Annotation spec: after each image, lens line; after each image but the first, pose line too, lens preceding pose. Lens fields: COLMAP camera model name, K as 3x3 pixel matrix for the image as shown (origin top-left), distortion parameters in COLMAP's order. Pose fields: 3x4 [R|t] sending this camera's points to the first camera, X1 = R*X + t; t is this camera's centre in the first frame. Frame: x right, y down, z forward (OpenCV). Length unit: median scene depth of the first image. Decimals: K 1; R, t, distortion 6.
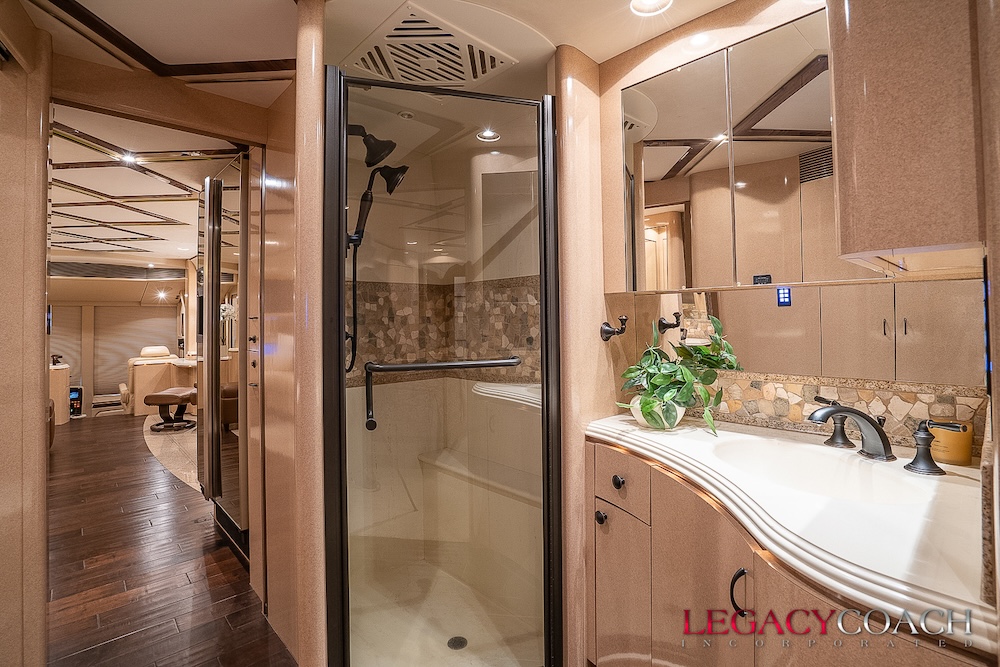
lens RADIAL K [[489.1, 0, 499.5], [0, 489.1, 312.3], [0, 0, 1]] dist [-0.001779, -0.000102]
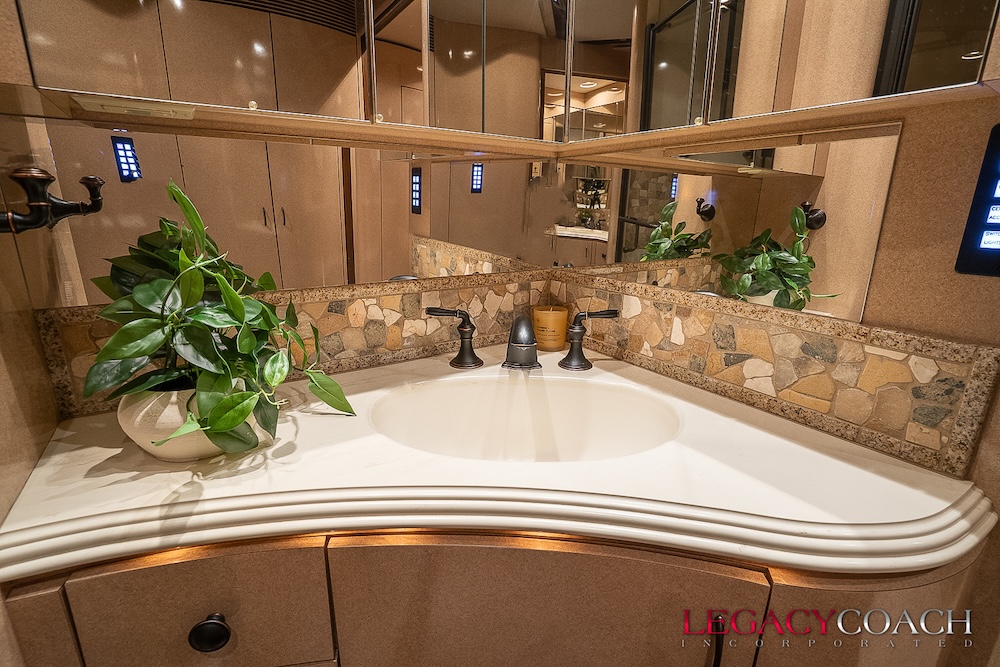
lens RADIAL K [[489.1, 0, 499.5], [0, 489.1, 312.3], [0, 0, 1]] dist [-0.001779, -0.000102]
pose [[0.186243, -0.197929, 0.962360, -0.021647], [-0.021065, 0.978469, 0.205318, 0.028084], [-0.982278, -0.058512, 0.178064, 0.742476]]
